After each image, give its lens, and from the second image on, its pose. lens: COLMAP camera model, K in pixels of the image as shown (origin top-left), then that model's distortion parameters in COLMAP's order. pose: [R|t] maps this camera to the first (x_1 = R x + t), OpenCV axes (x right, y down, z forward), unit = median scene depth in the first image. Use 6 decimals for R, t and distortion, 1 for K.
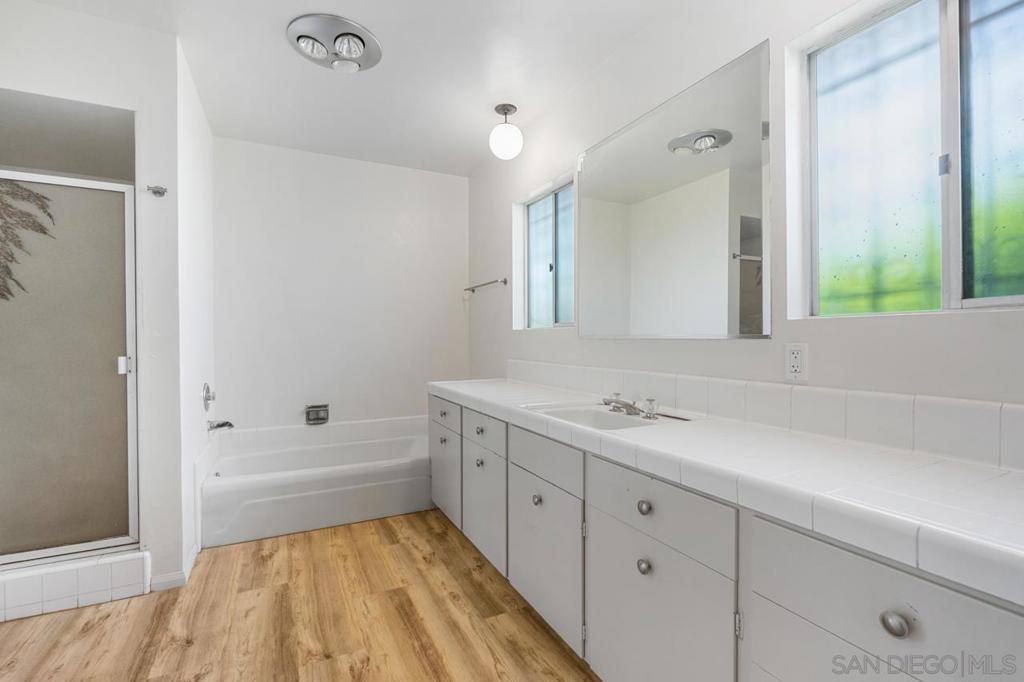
lens RADIAL K [[469.8, 0, 510.6], [0, 469.8, 333.9], [0, 0, 1]] dist [0.030871, 0.000073]
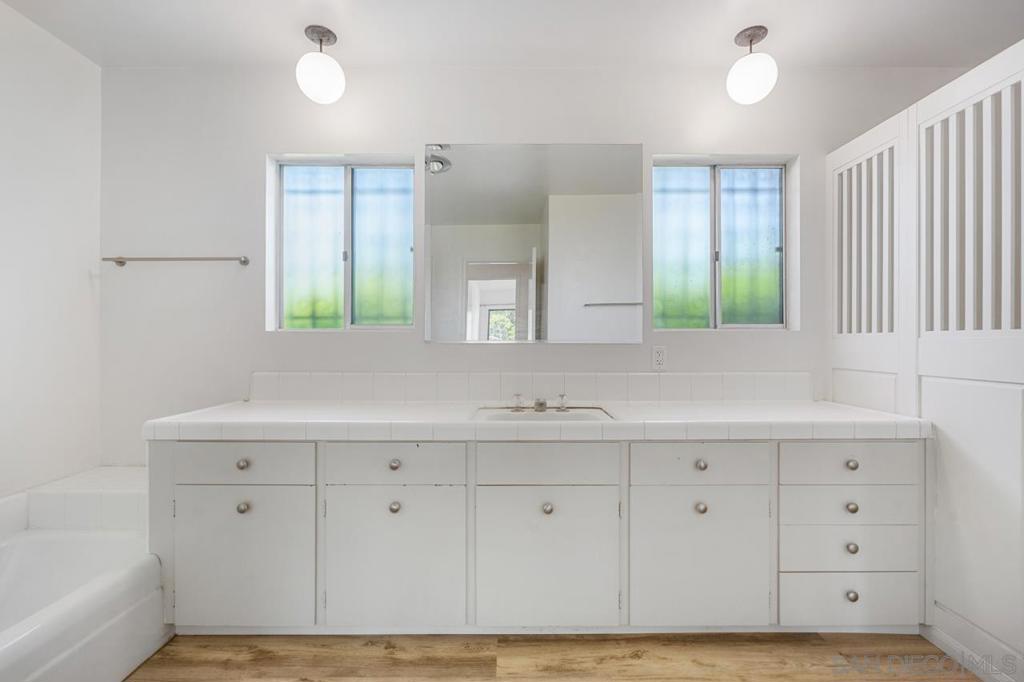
lens RADIAL K [[447.9, 0, 512.0], [0, 447.9, 341.0], [0, 0, 1]] dist [-0.000471, 0.000155]
pose [[0.437319, 0.016003, 0.899164, -0.538297], [-0.007352, 0.999872, -0.014220, 0.015912], [-0.899276, -0.000392, 0.437381, 0.447567]]
